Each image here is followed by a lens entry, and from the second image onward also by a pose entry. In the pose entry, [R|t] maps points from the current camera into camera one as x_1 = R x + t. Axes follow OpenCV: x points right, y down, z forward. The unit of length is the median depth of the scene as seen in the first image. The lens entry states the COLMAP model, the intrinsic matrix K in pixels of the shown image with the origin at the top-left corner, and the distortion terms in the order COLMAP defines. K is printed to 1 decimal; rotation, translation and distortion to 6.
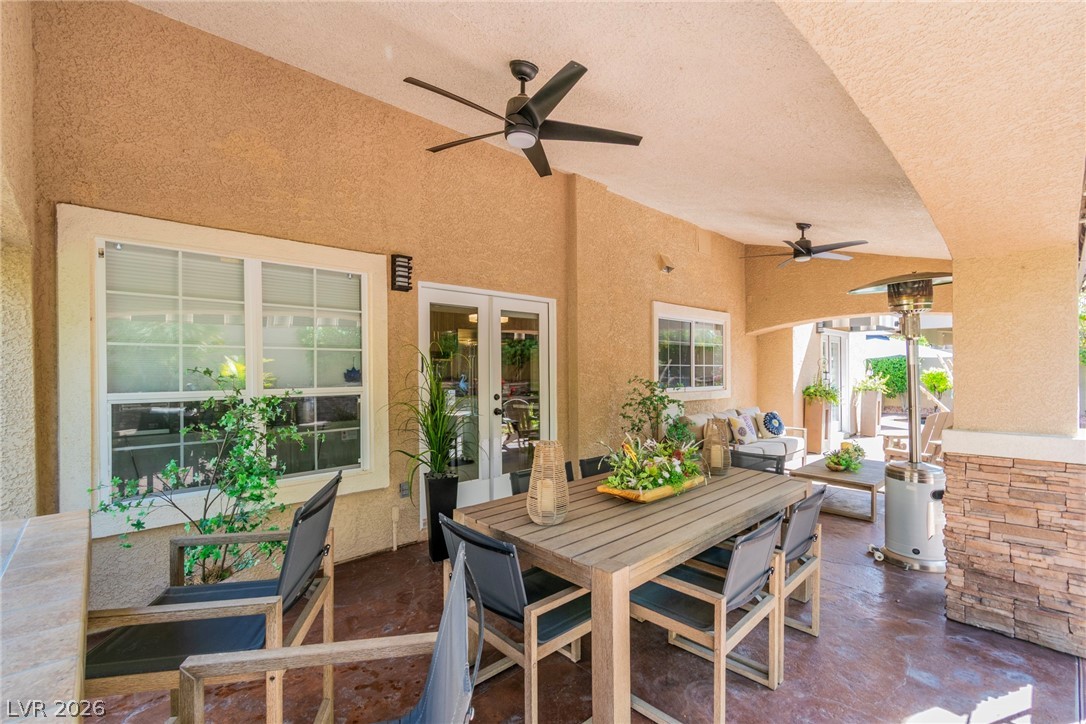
lens RADIAL K [[476.5, 0, 541.6], [0, 476.5, 373.3], [0, 0, 1]] dist [0.004965, -0.002645]
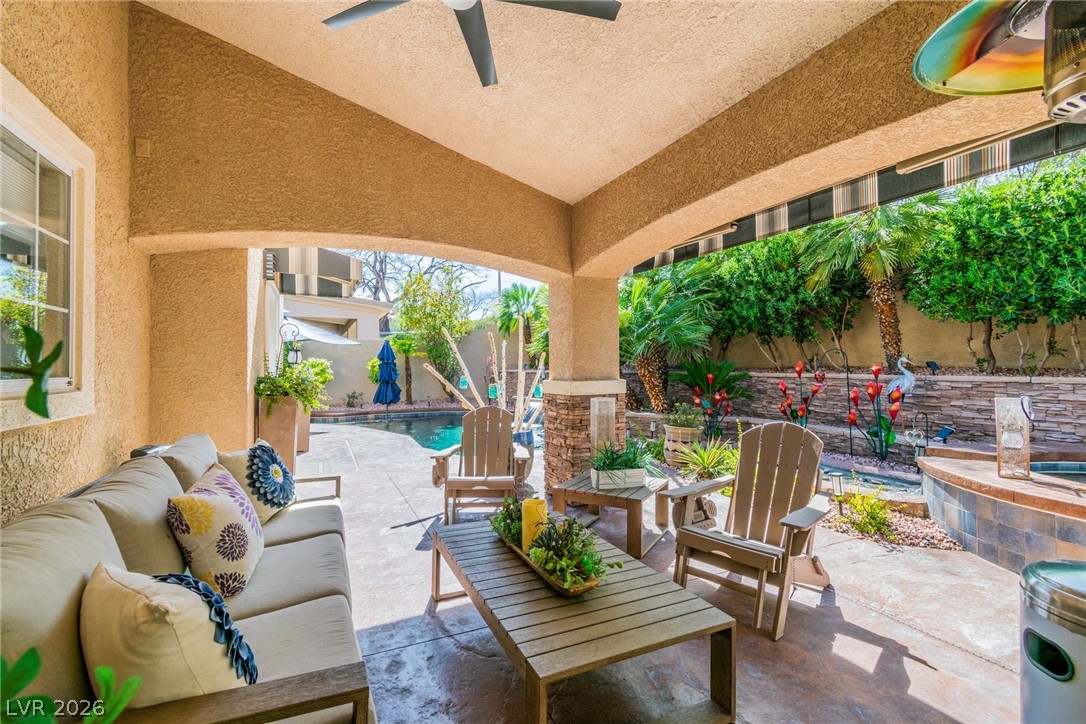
lens RADIAL K [[476.5, 0, 543.0], [0, 476.5, 366.9], [0, 0, 1]] dist [0.004965, -0.002645]
pose [[0.297434, 0.010905, 0.954680, 0.308082], [0.003208, 0.999918, -0.012421, 0.043007], [-0.954737, 0.006757, 0.297375, 1.060562]]
